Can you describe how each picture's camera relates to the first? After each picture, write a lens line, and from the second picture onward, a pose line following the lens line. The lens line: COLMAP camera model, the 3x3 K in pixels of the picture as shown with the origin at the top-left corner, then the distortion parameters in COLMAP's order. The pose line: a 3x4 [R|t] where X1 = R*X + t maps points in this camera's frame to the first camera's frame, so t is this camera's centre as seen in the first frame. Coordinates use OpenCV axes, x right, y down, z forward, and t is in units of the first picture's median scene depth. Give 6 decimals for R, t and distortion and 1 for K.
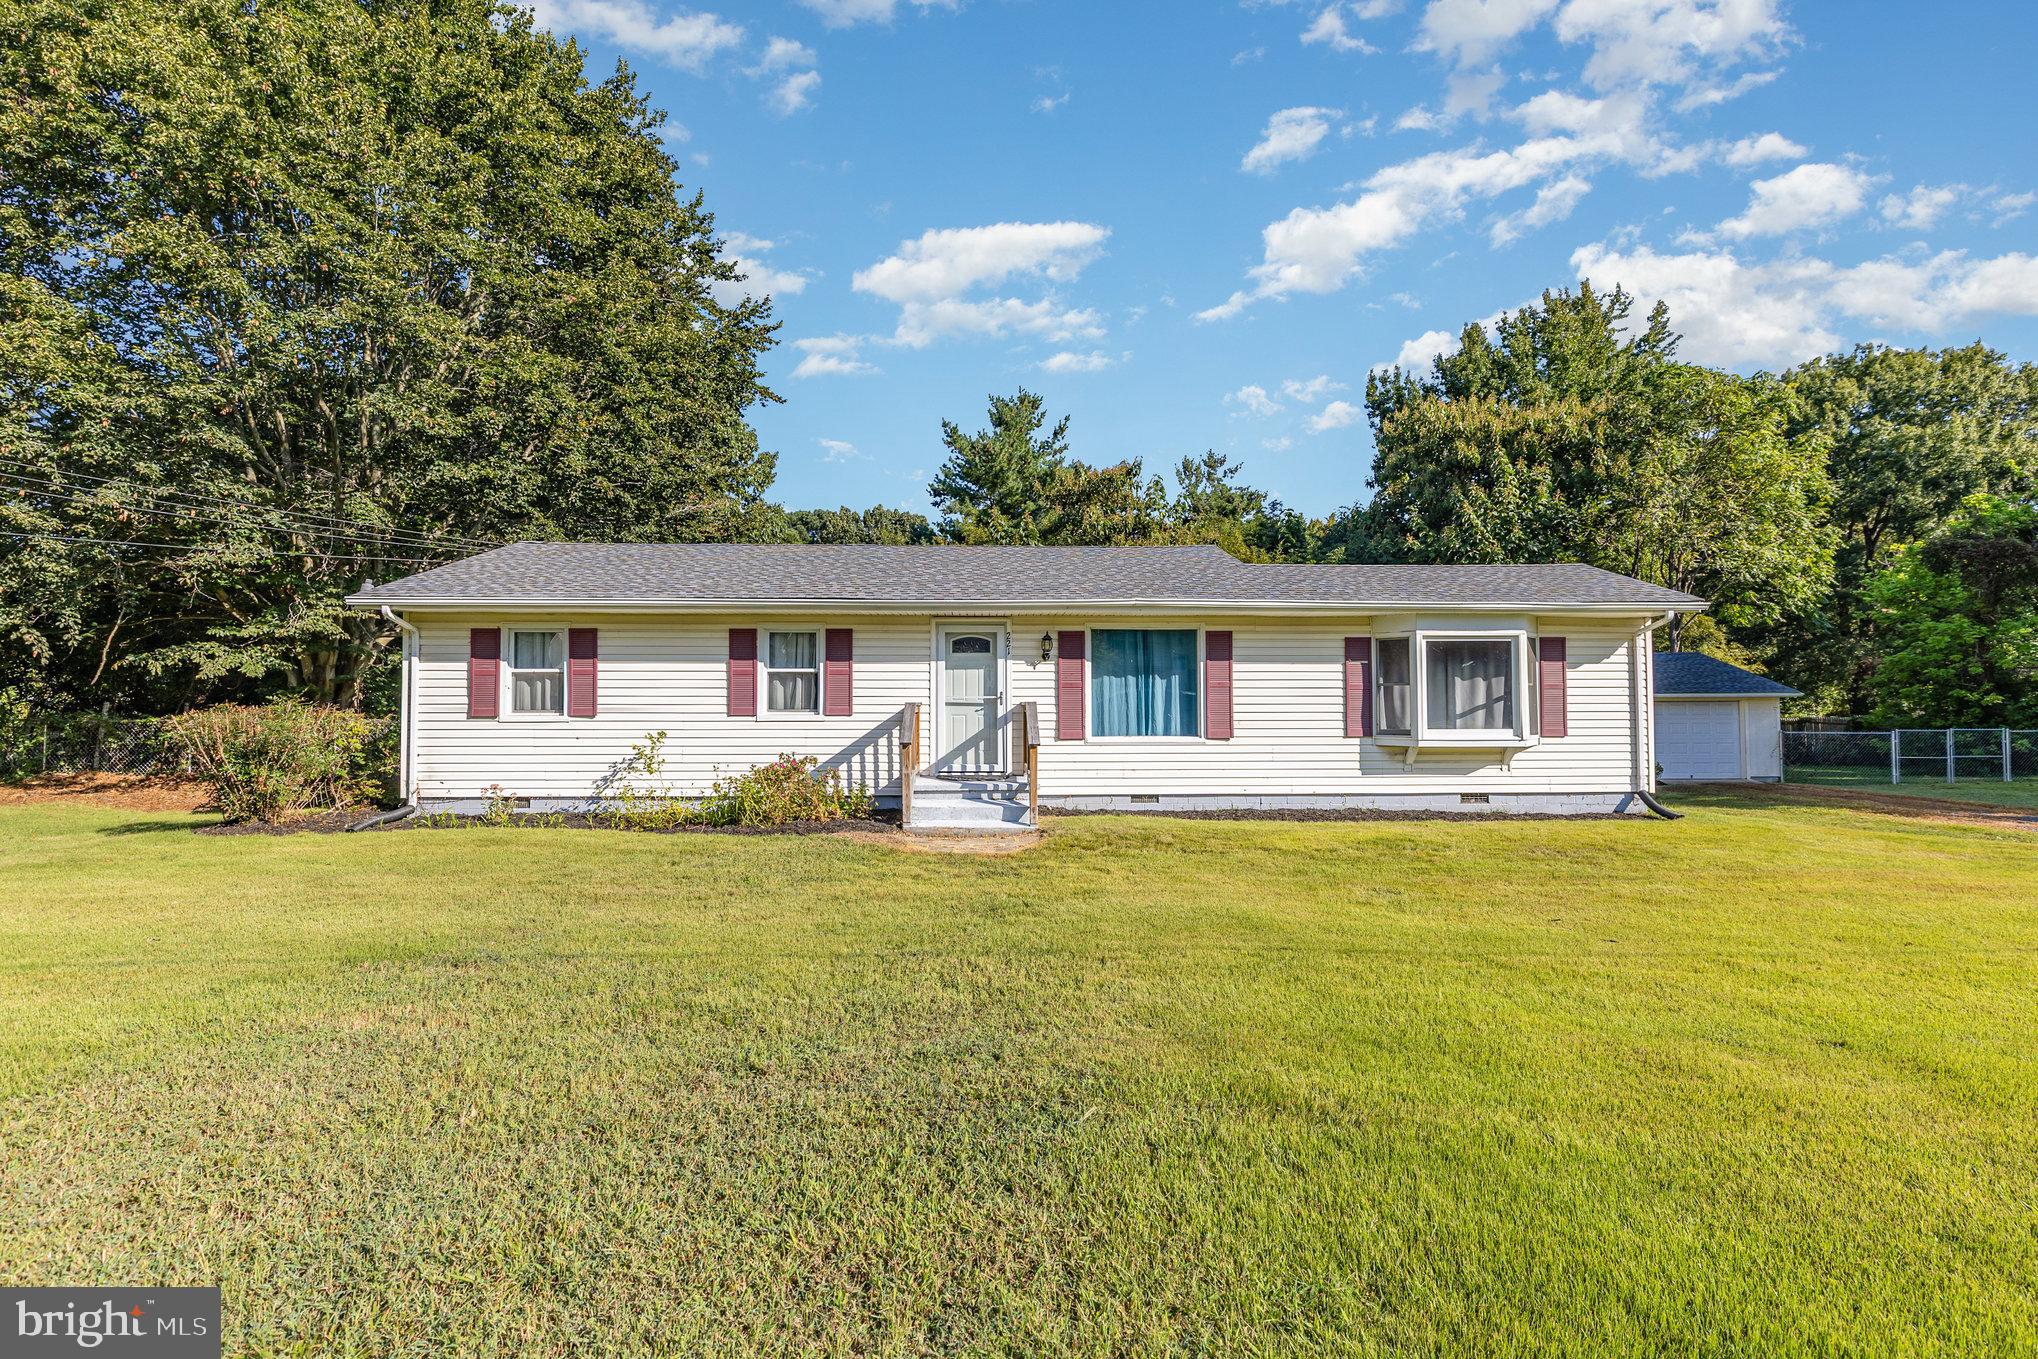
lens RADIAL K [[917.3, 0, 1019.0], [0, 917.3, 679.5], [0, 0, 1]] dist [0.011967, 0.000291]
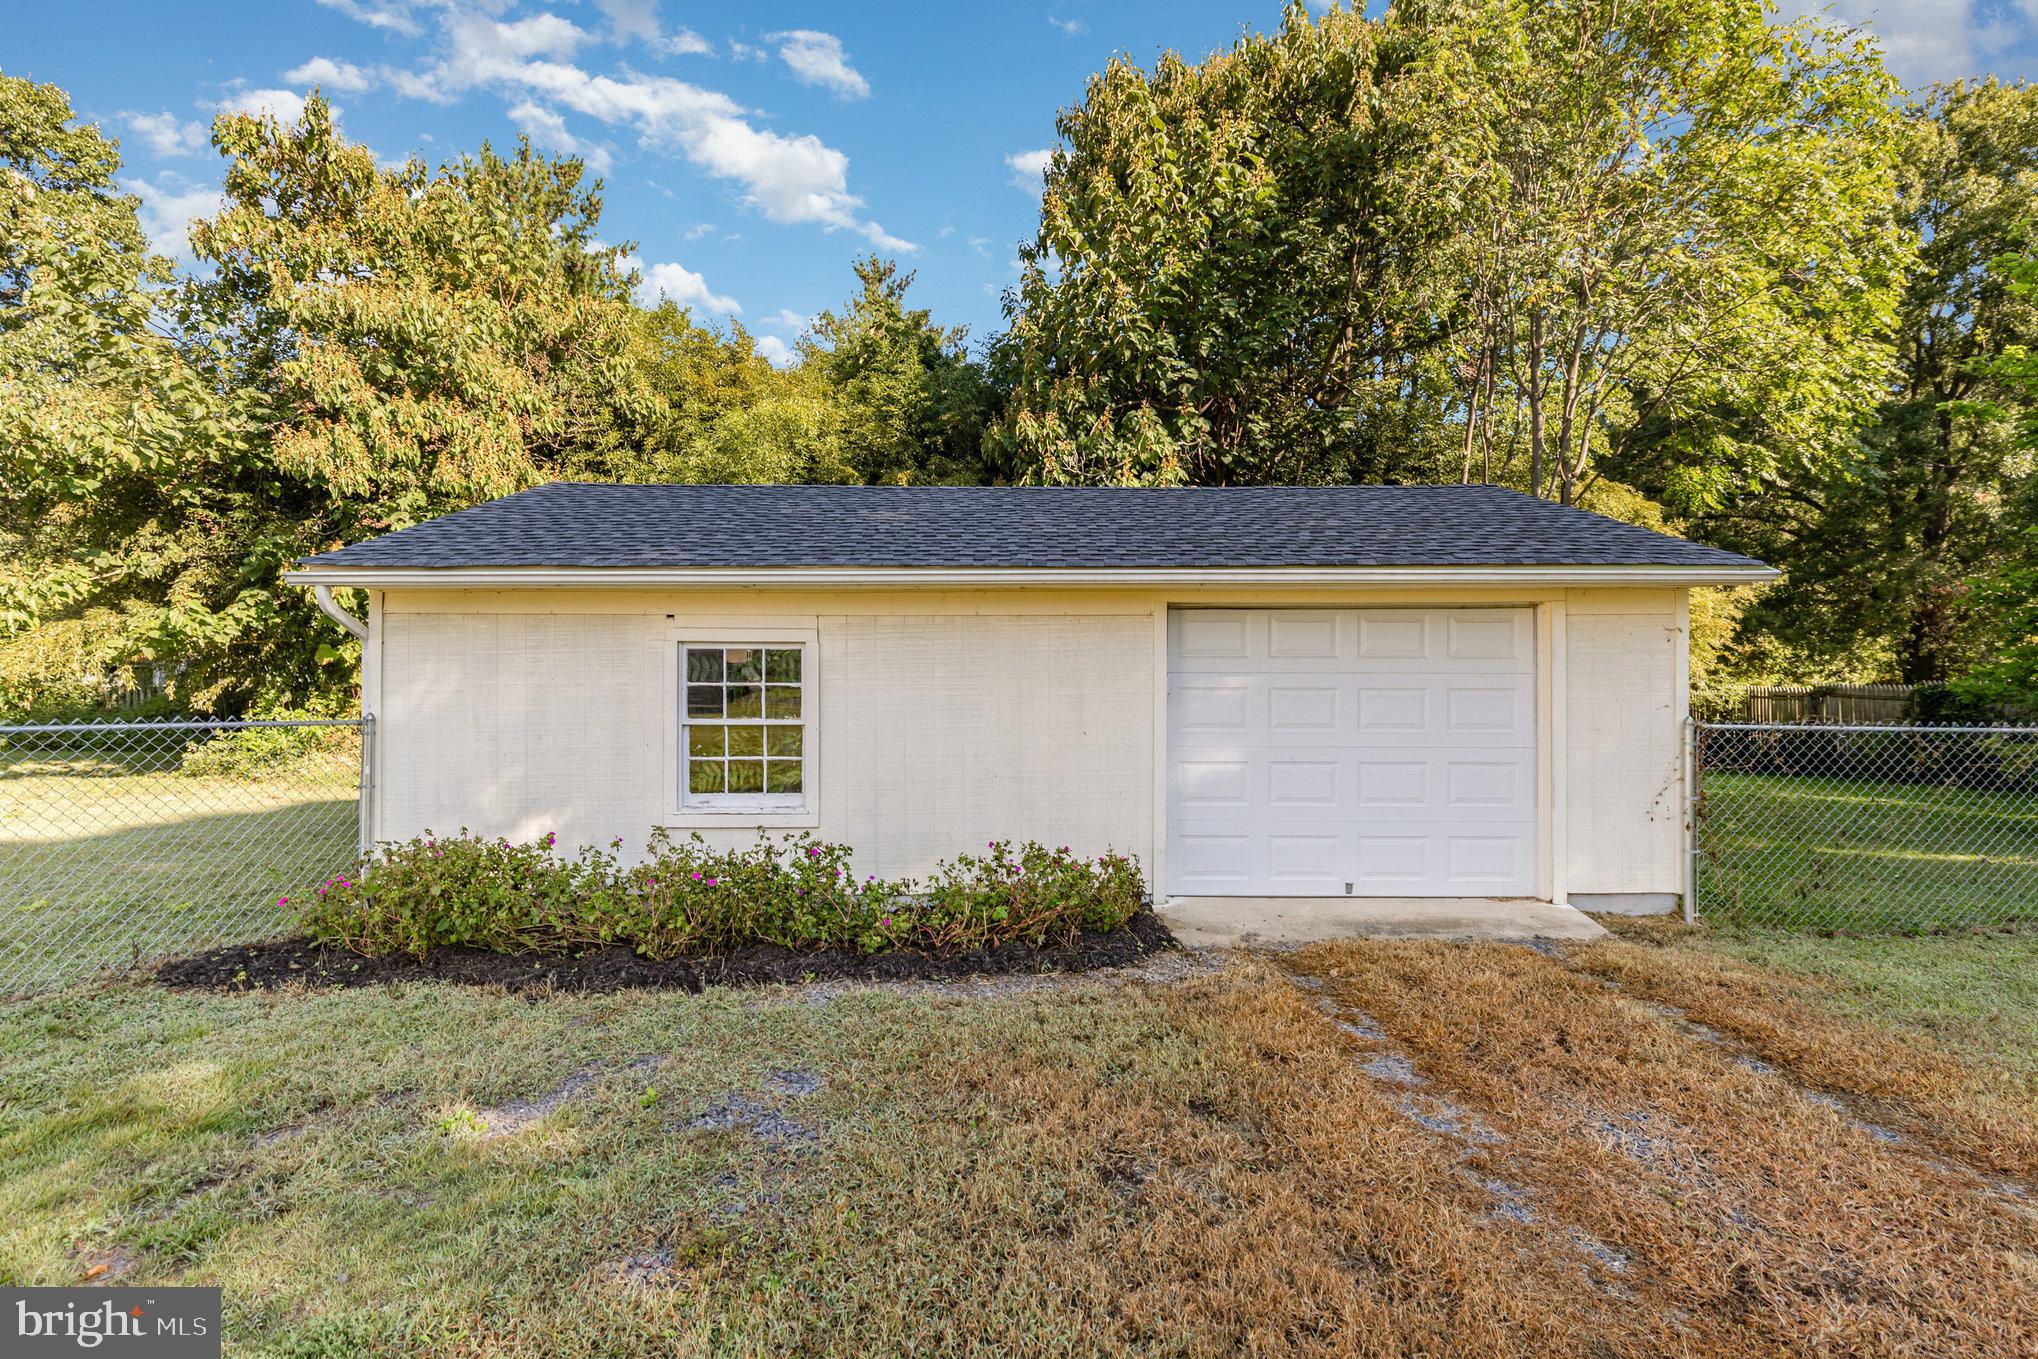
lens RADIAL K [[917.3, 0, 1019.0], [0, 917.3, 679.5], [0, 0, 1]] dist [0.011967, 0.000291]
pose [[0.999727, 0.002206, -0.023276, 0.413500], [-0.001555, 0.999609, 0.027934, 0.024691], [0.023328, -0.027891, 0.999339, 0.475425]]
